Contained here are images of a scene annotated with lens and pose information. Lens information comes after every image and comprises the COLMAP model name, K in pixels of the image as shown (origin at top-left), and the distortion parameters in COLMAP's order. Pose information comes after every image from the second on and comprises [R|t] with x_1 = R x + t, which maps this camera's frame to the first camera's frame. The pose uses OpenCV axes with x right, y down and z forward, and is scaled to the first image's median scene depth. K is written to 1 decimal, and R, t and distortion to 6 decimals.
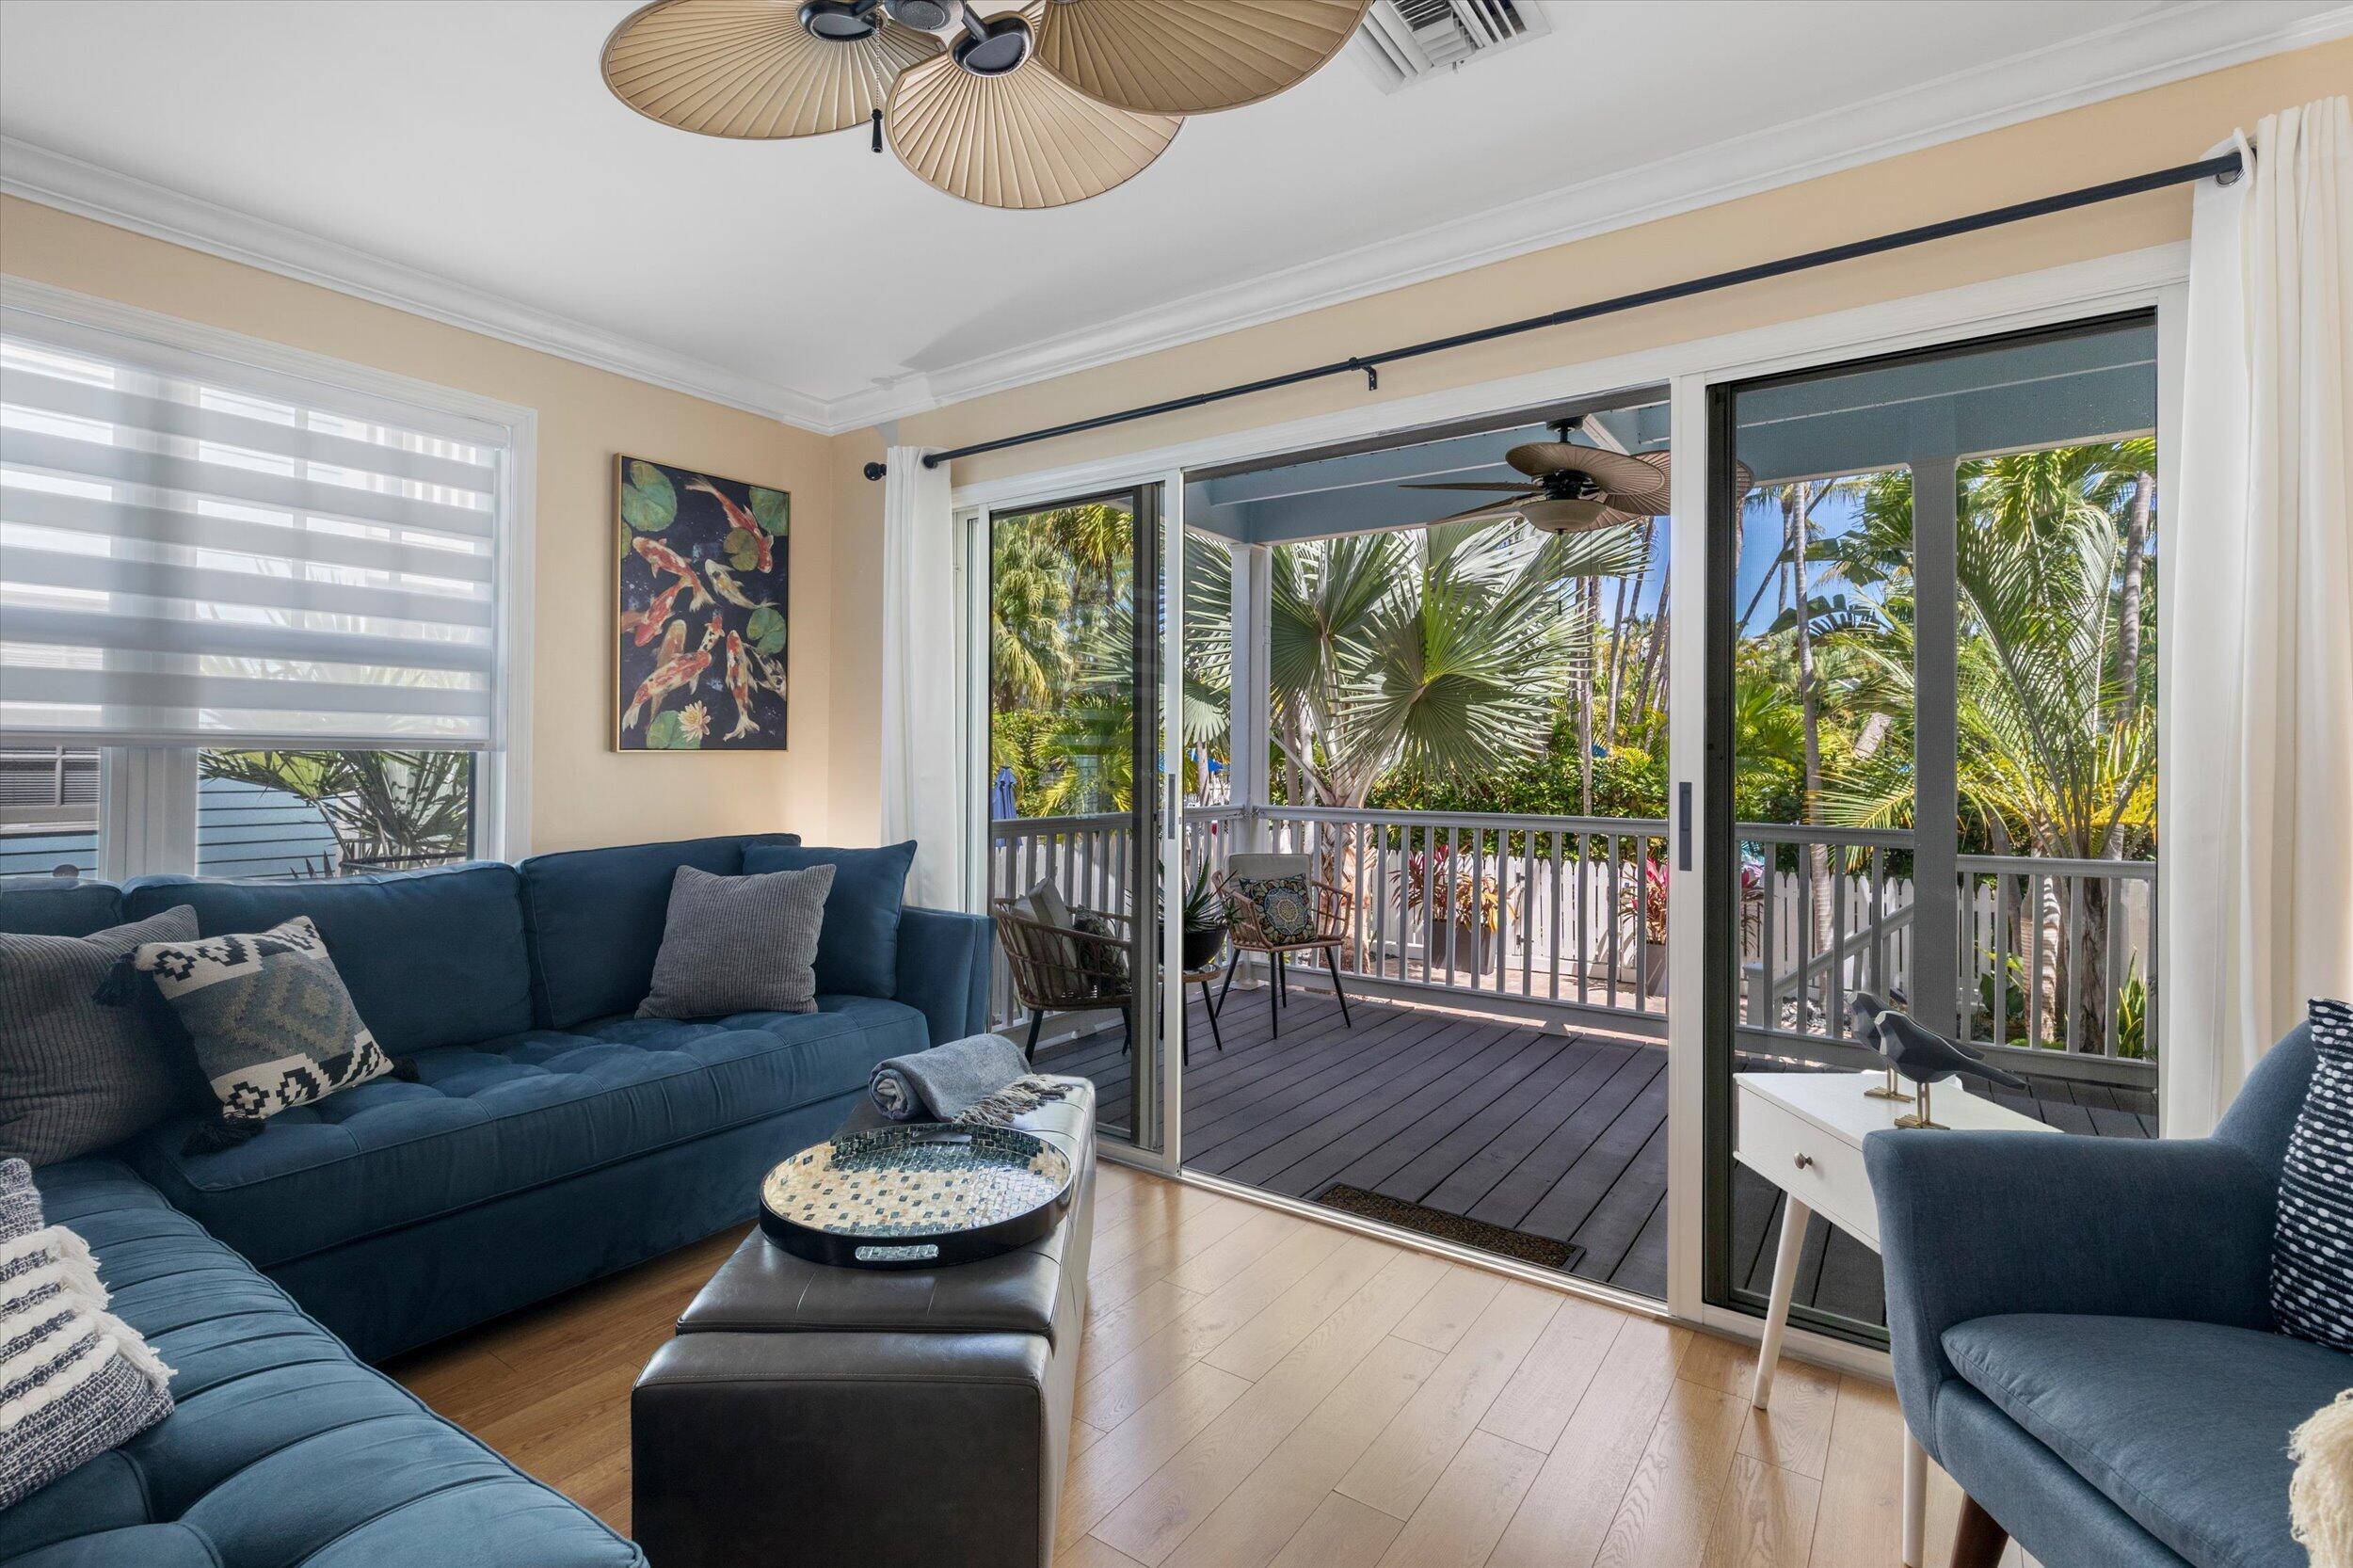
lens RADIAL K [[1073.6, 0, 1146.8], [0, 1073.6, 752.7], [0, 0, 1]] dist [0.002049, 0.000387]
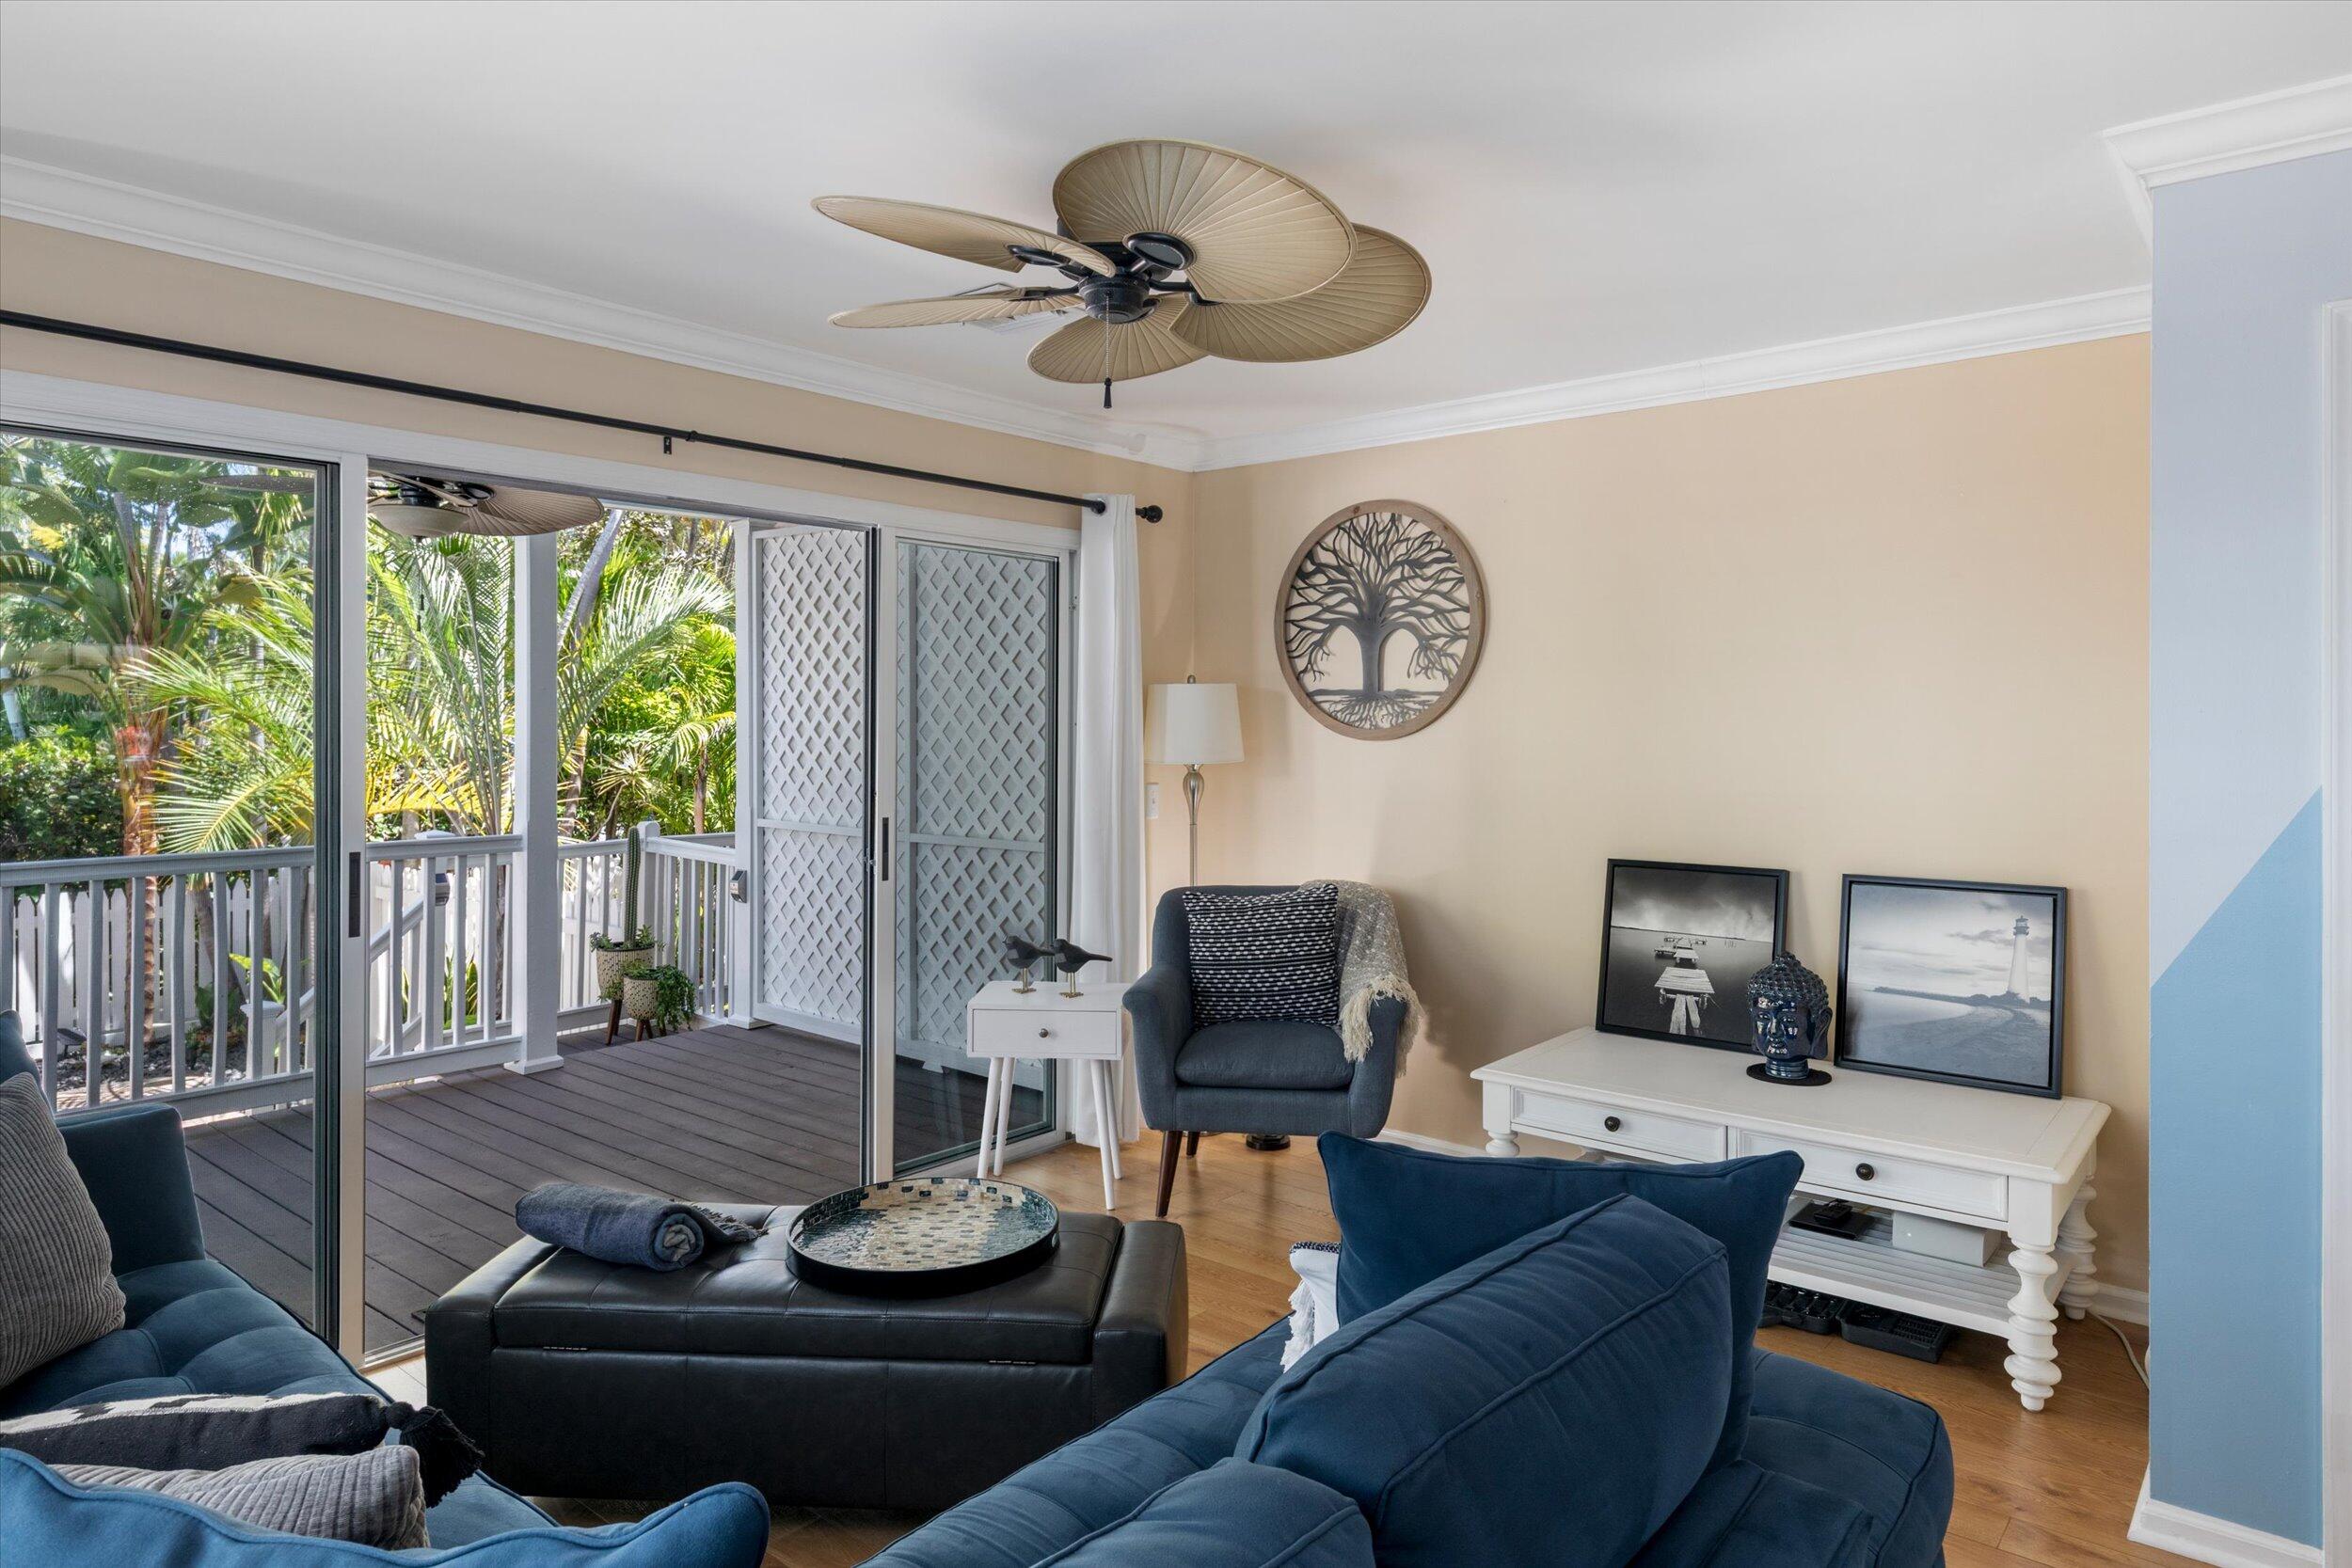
lens RADIAL K [[1415.7, 0, 1141.3], [0, 1415.7, 721.5], [0, 0, 1]] dist [0.004912, -0.000826]
pose [[0.082364, -0.008664, 0.996565, -0.847098], [-0.005404, 0.999944, 0.009140, -0.073821], [-0.996588, -0.006138, 0.082313, 0.327148]]
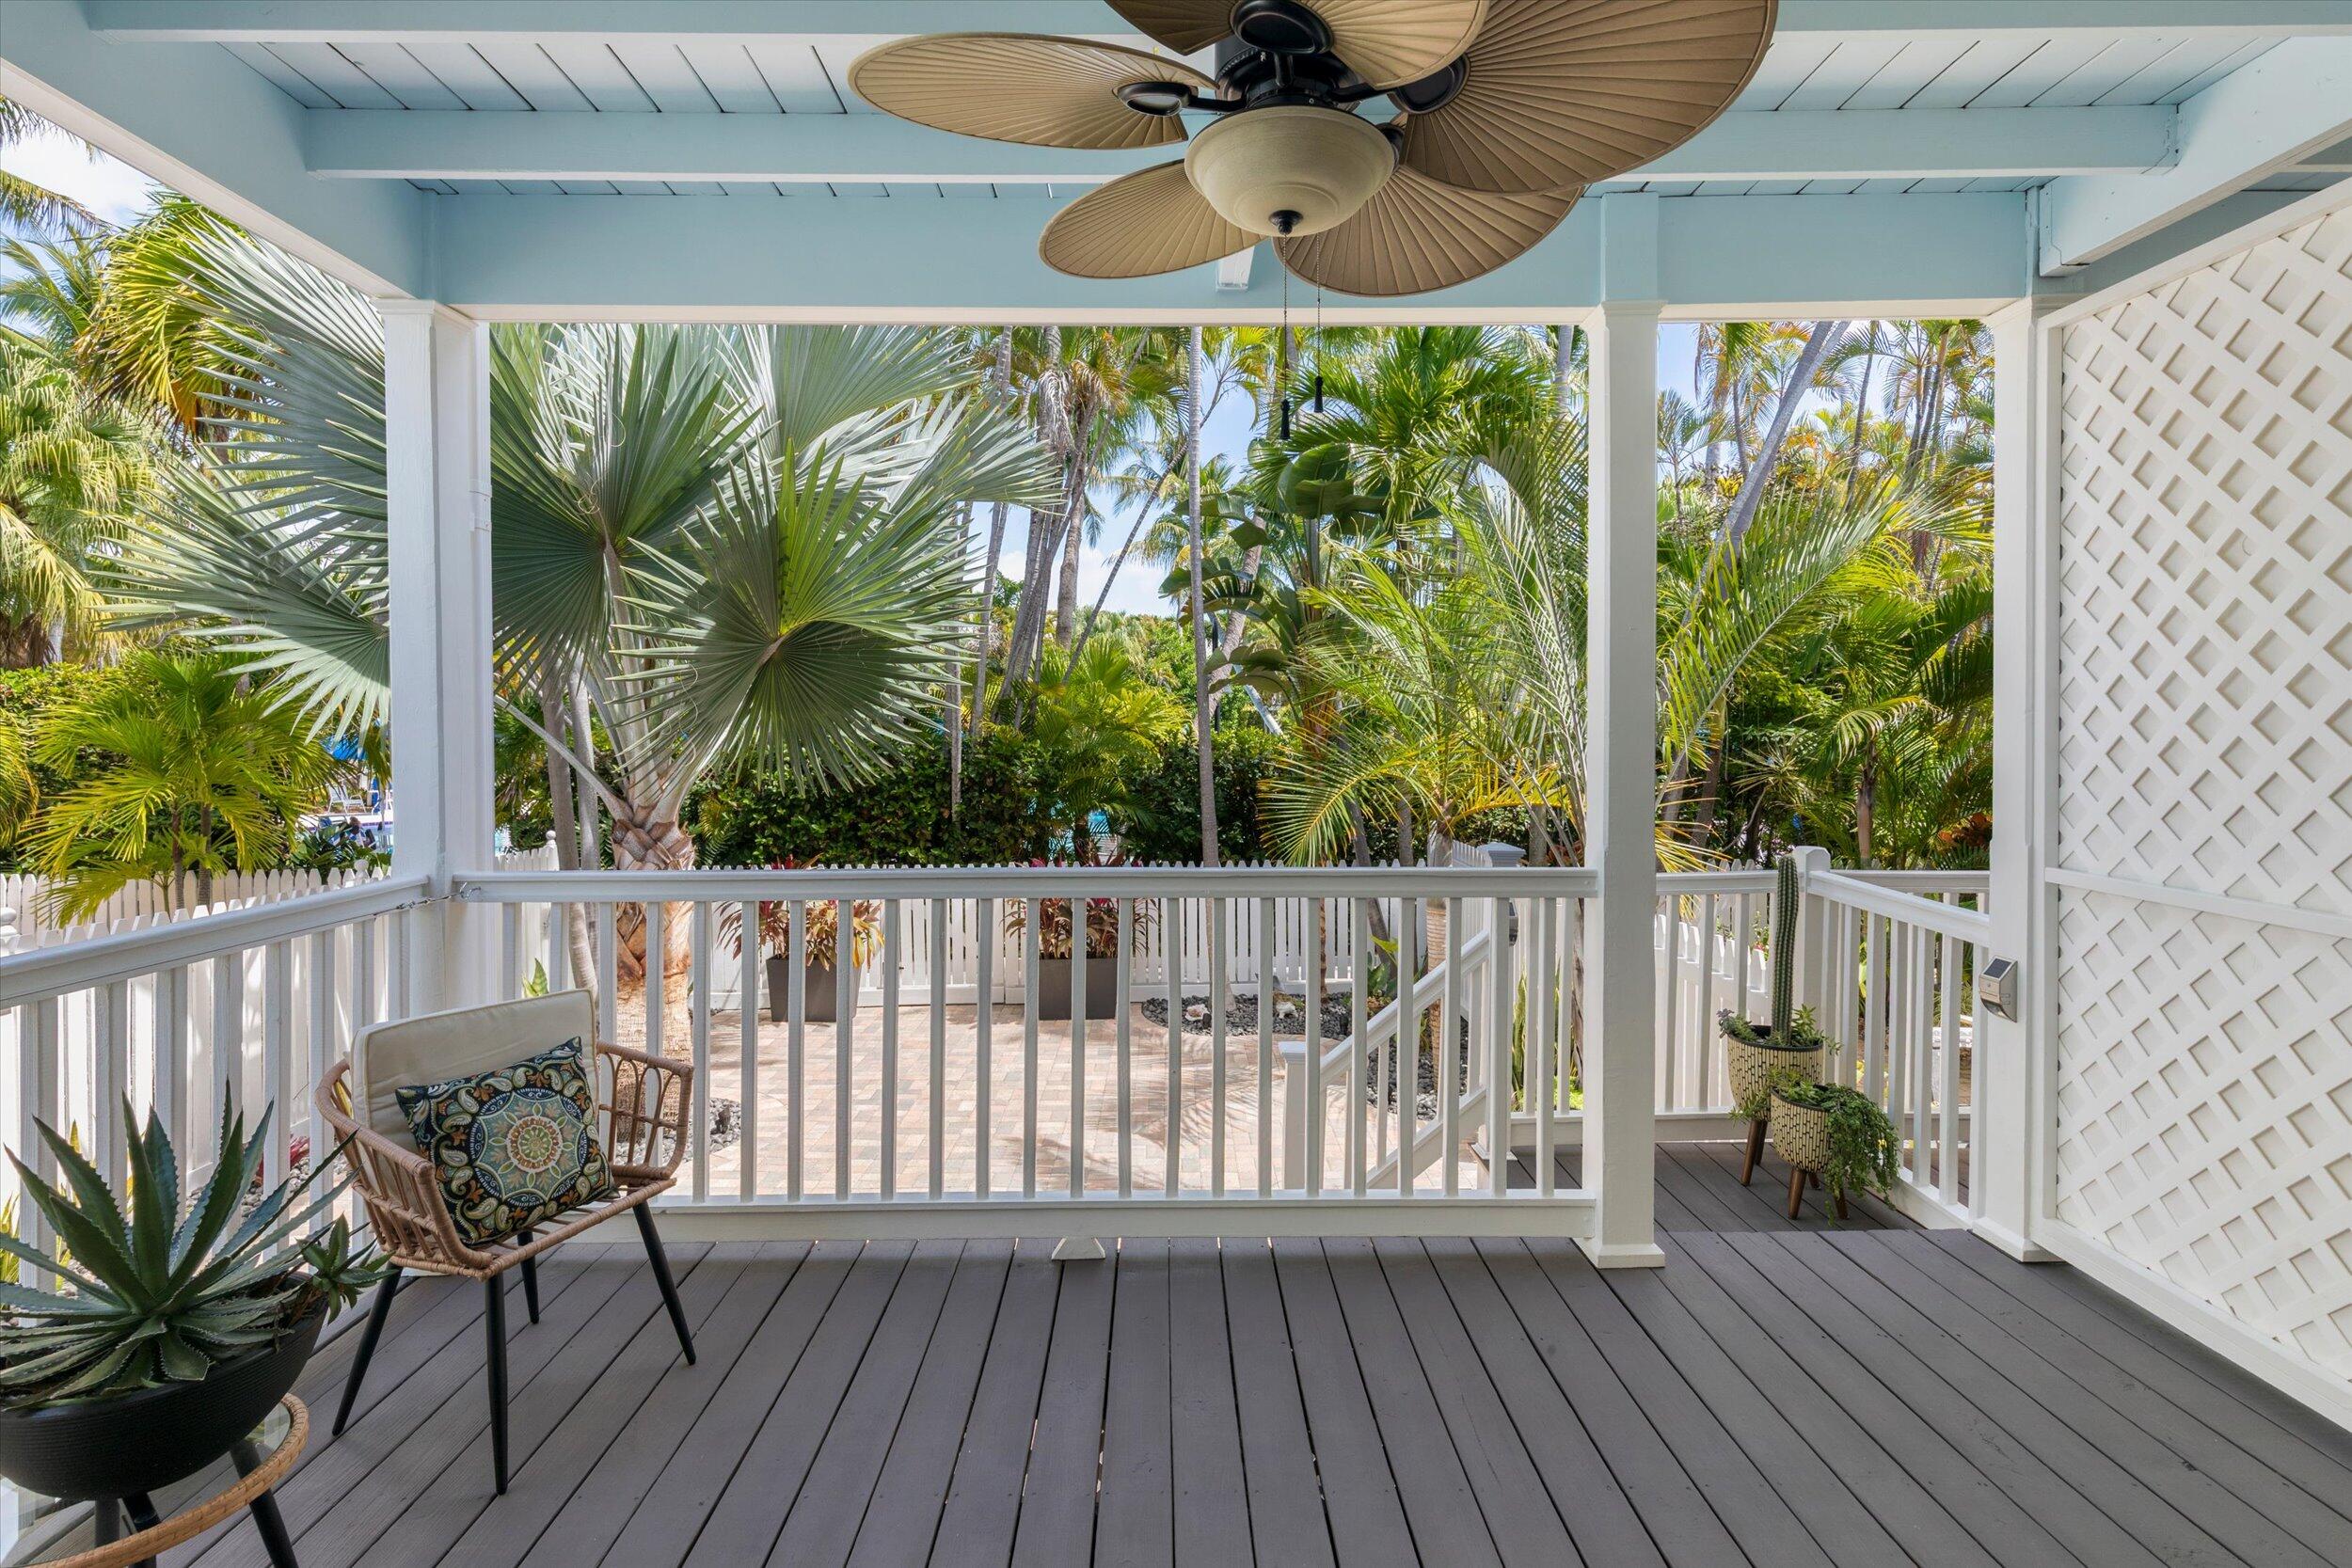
lens RADIAL K [[1098.5, 0, 1183.0], [0, 1098.5, 748.6], [0, 0, 1]] dist [-0.001264, -0.000017]
pose [[0.796099, -0.022932, 0.604732, 0.117589], [0.007692, 0.999584, 0.027779, -0.029817], [-0.605118, -0.017463, 0.795944, 0.778507]]
